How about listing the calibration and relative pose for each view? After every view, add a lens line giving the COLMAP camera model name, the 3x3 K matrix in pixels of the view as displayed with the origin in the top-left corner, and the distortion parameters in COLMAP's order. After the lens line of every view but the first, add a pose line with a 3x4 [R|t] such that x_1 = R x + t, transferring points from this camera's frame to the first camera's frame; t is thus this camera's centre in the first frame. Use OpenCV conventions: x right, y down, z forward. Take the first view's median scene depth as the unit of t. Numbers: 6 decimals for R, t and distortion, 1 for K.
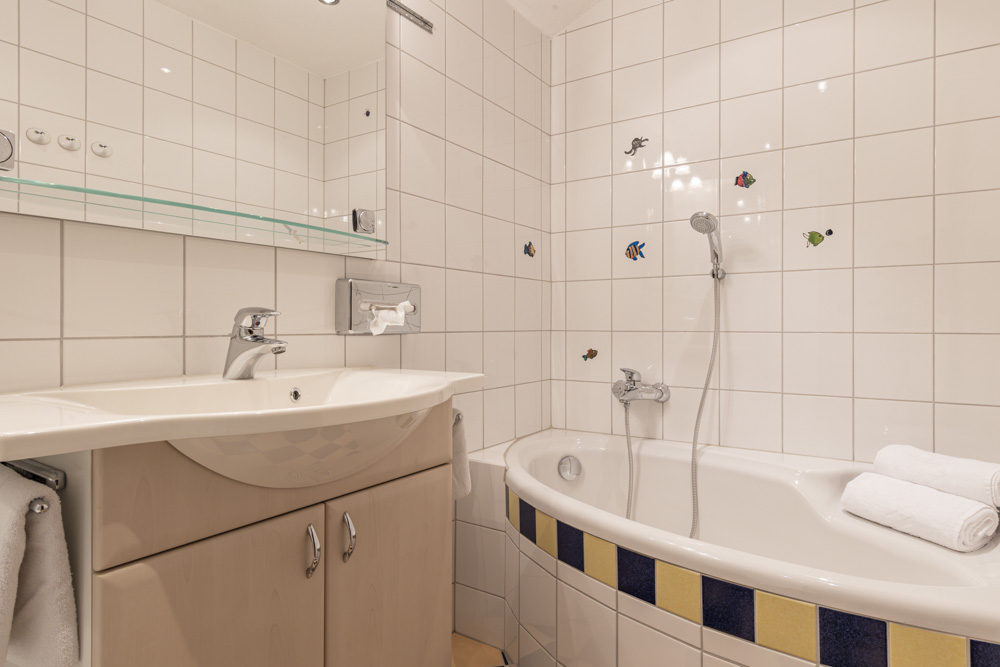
lens RADIAL K [[583.4, 0, 500.7], [0, 583.4, 329.3], [0, 0, 1]] dist [0.001931, -0.000063]
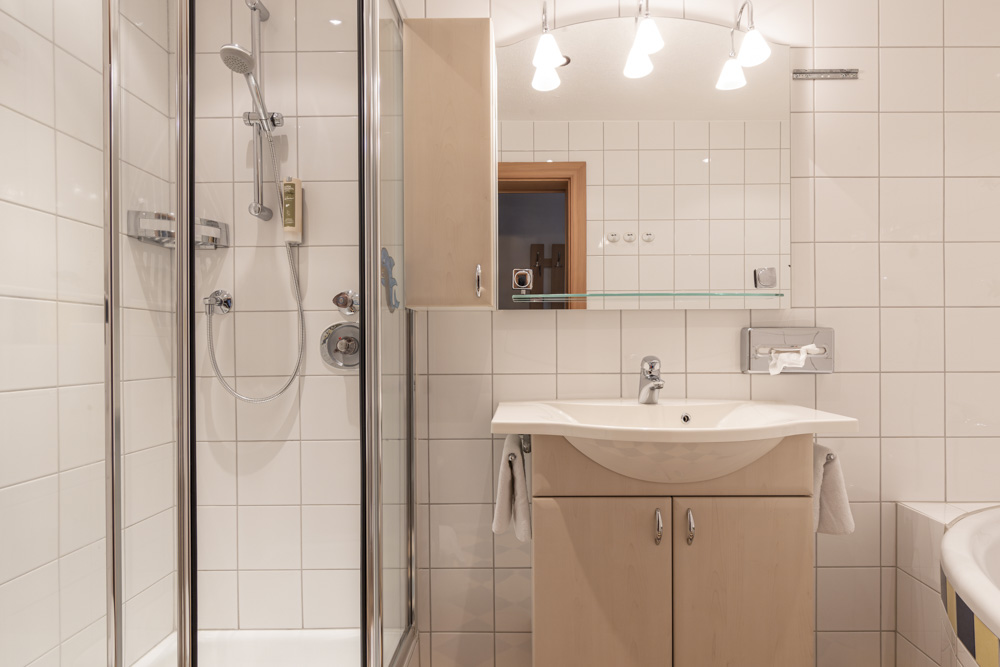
lens RADIAL K [[530.2, 0, 501.9], [0, 530.2, 347.2], [0, 0, 1]] dist [0.001090, 0.000940]
pose [[0.515713, -0.000379, -0.856761, 0.429648], [0.003049, 0.999994, 0.001393, -0.050779], [0.856756, -0.003330, 0.515712, -0.011219]]
